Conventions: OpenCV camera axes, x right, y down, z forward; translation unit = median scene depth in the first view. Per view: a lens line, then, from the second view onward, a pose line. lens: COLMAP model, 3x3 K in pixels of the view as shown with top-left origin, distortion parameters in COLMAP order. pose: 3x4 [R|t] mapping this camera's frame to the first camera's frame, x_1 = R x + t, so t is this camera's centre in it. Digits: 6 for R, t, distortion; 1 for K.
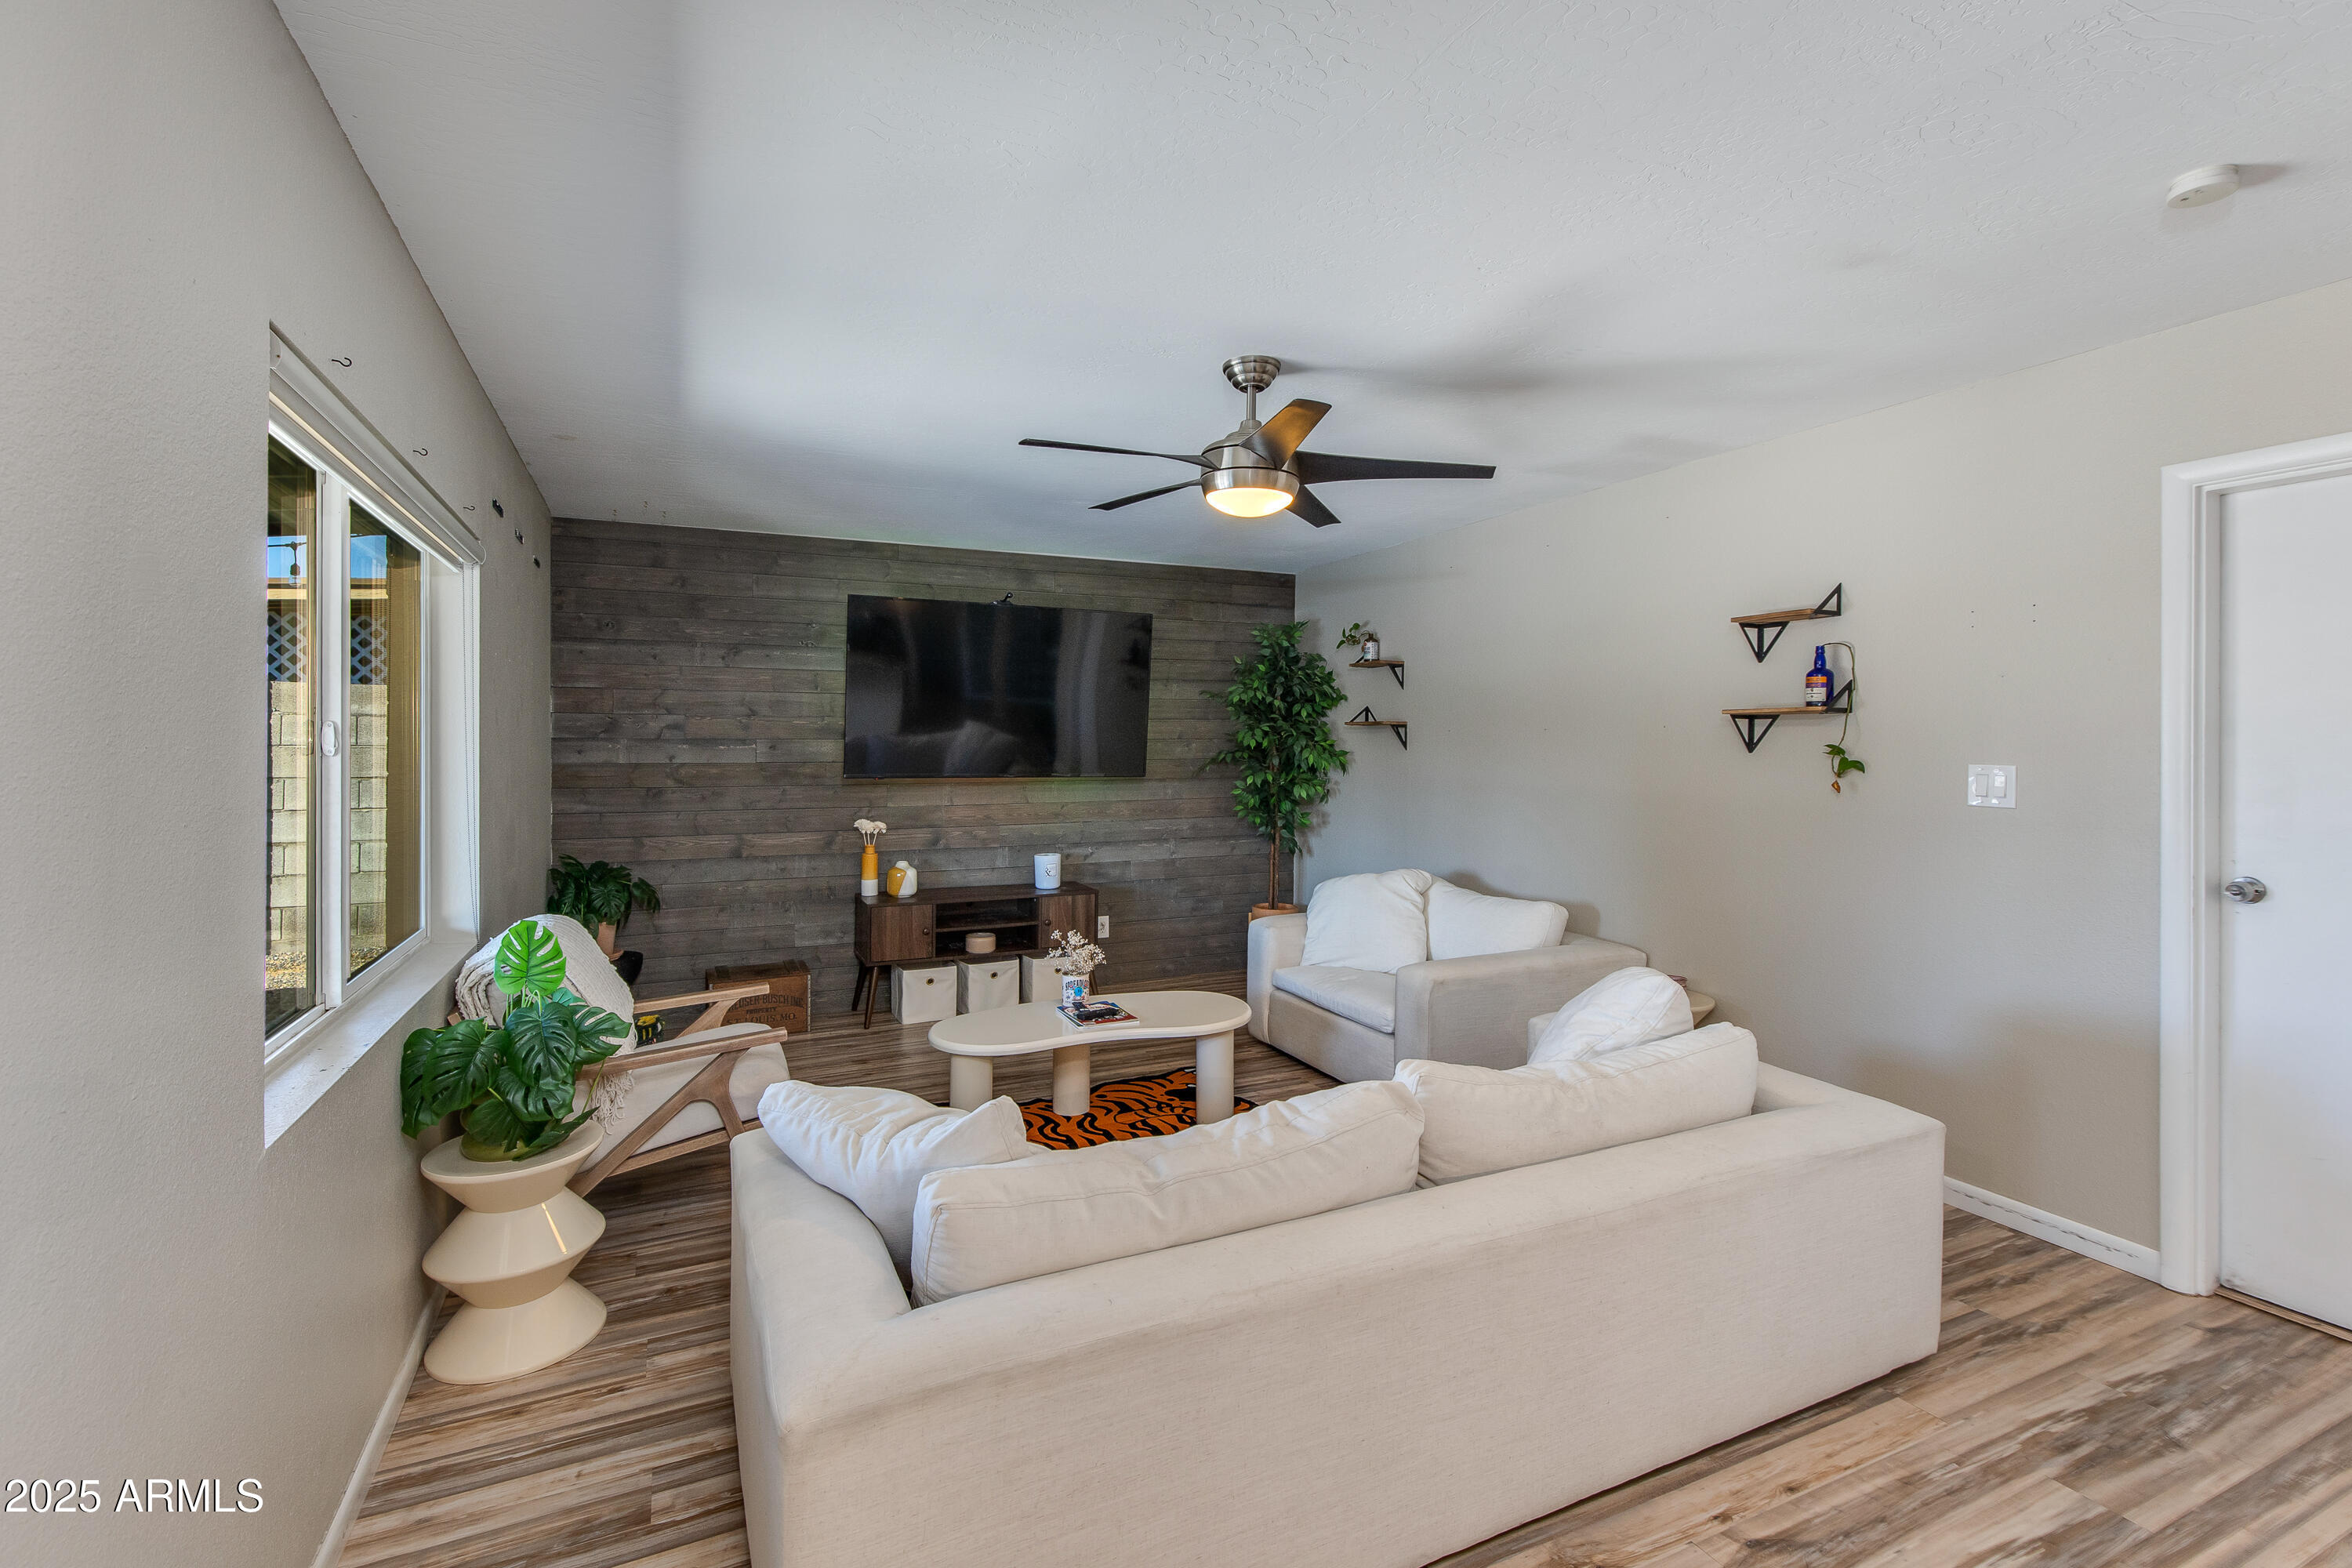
lens RADIAL K [[1085.6, 0, 1185.7], [0, 1085.6, 748.2], [0, 0, 1]] dist [0.017783, -0.000513]
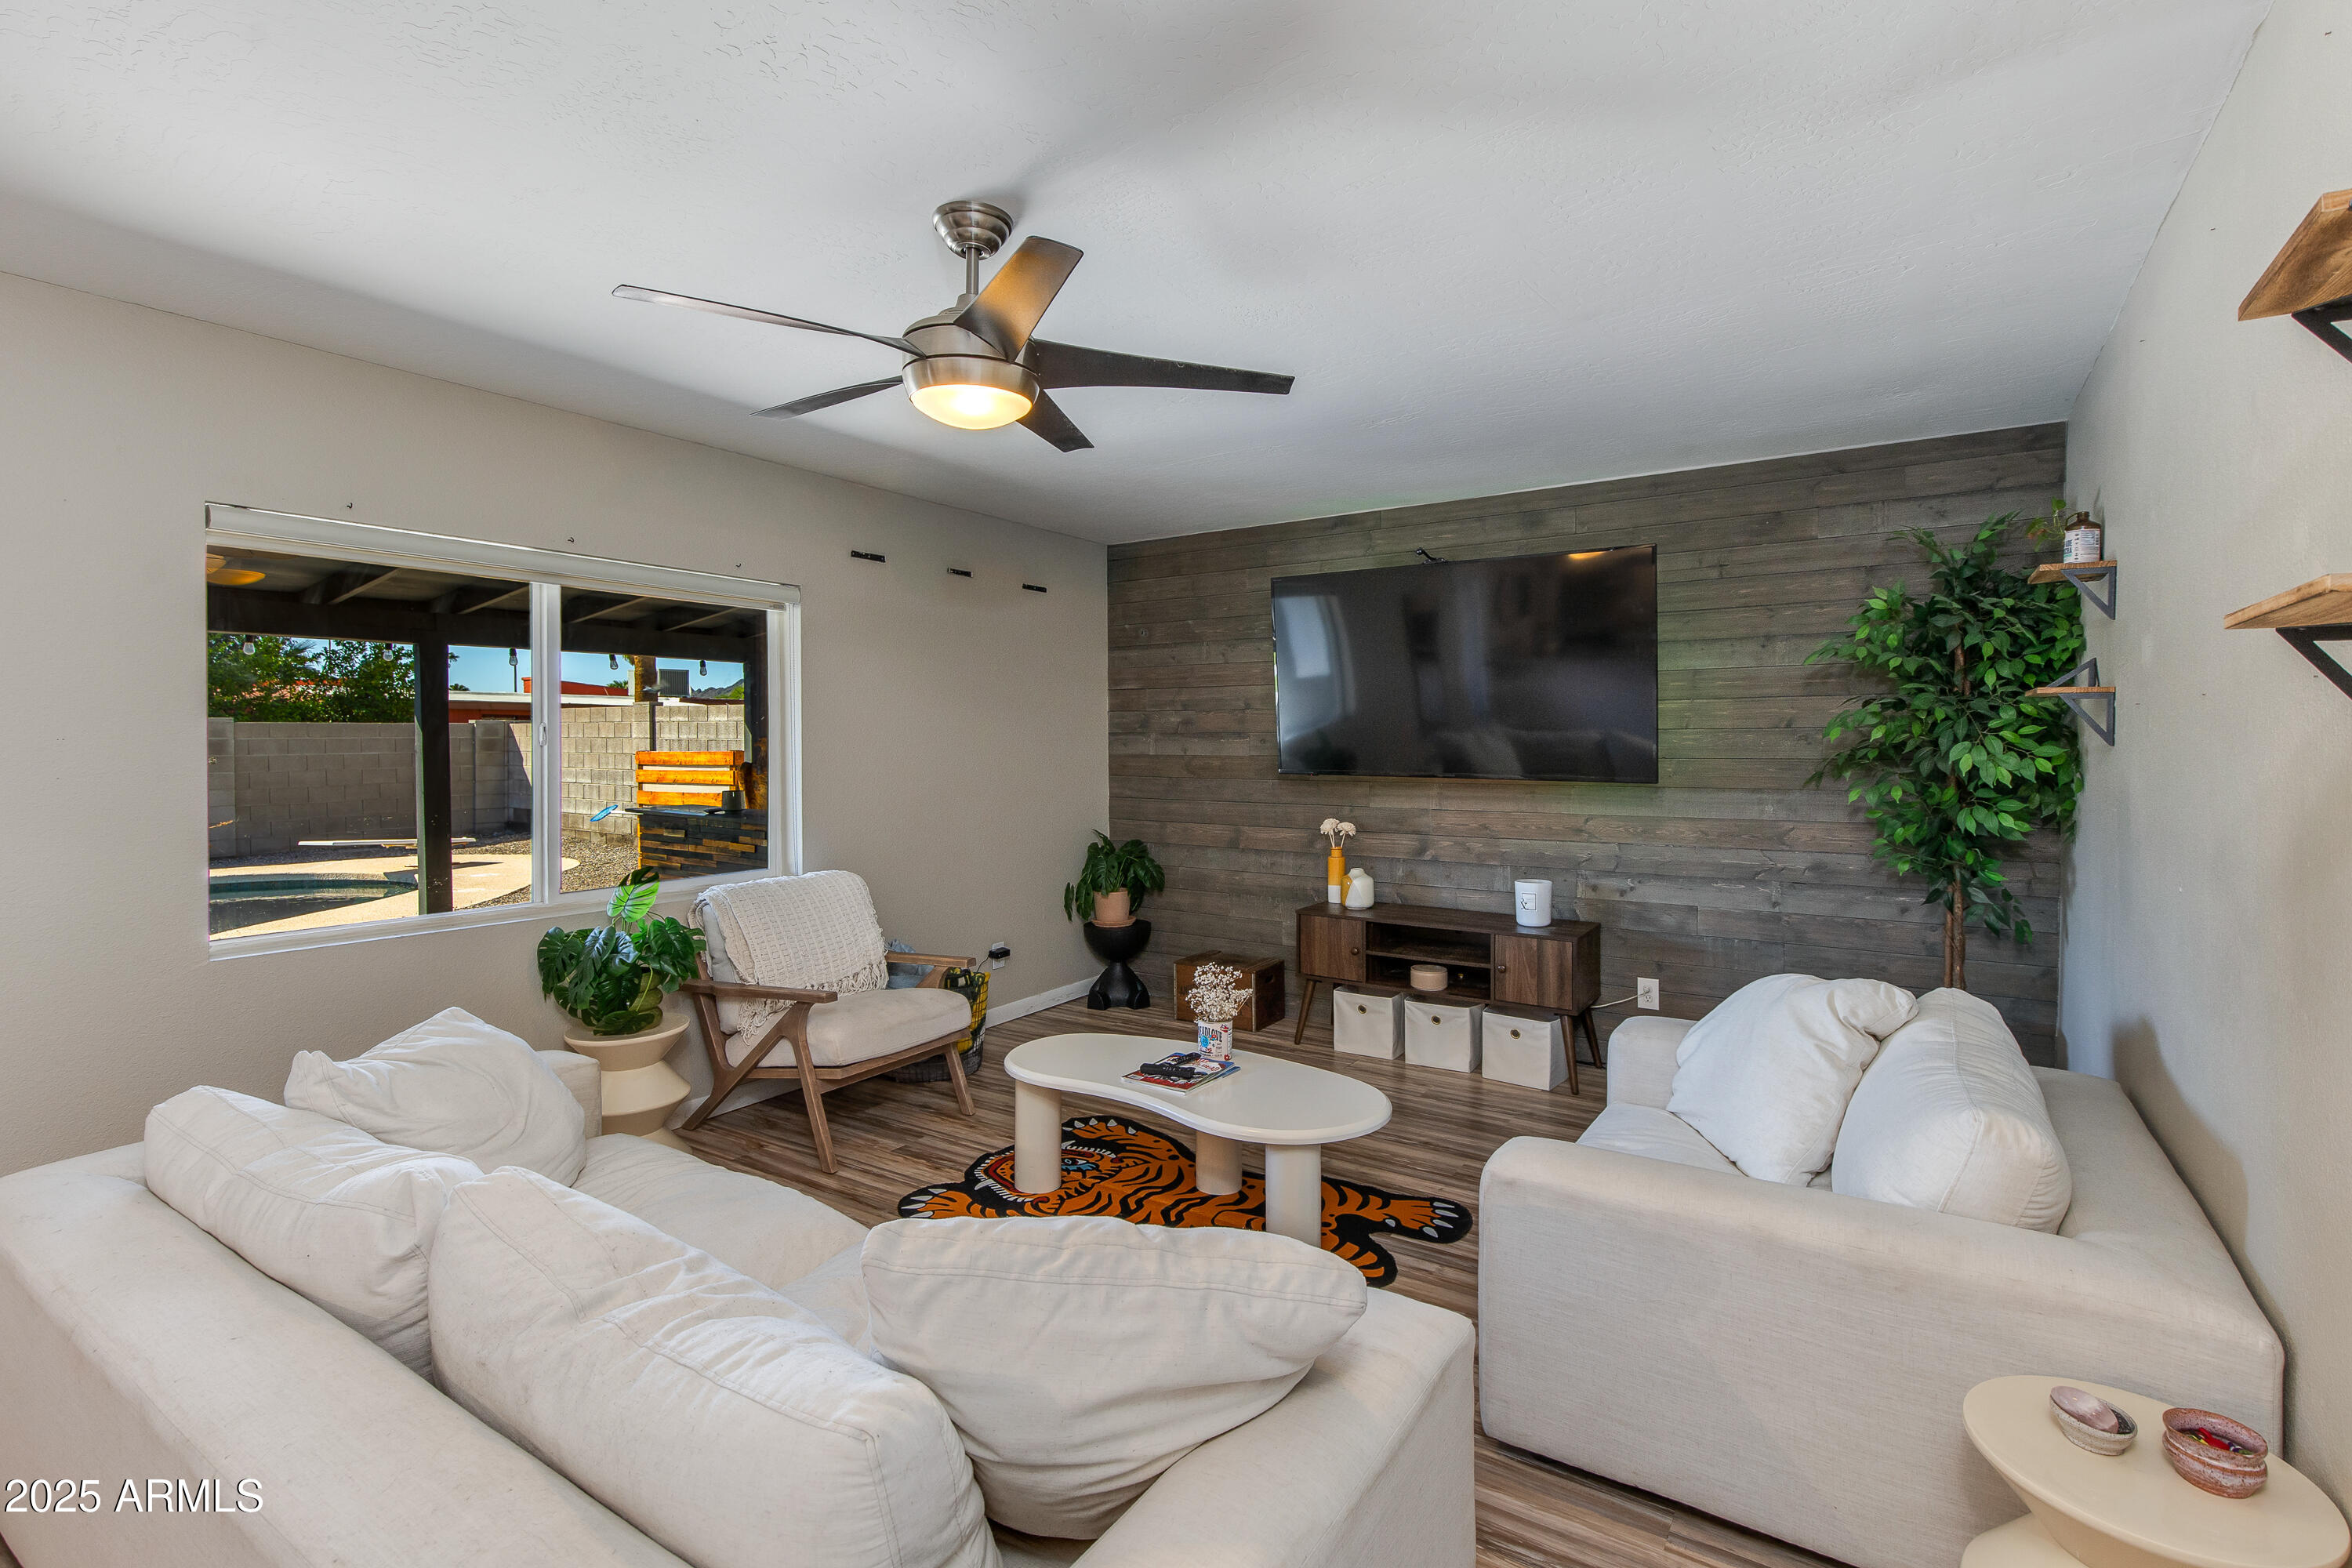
lens RADIAL K [[1085.6, 0, 1121.4], [0, 1085.6, 749.3], [0, 0, 1]] dist [0.017783, -0.000513]
pose [[0.503434, 0.007785, -0.863999, 0.408490], [-0.001120, 0.999964, 0.008357, -0.000943], [0.864033, -0.003239, 0.503425, 0.384798]]
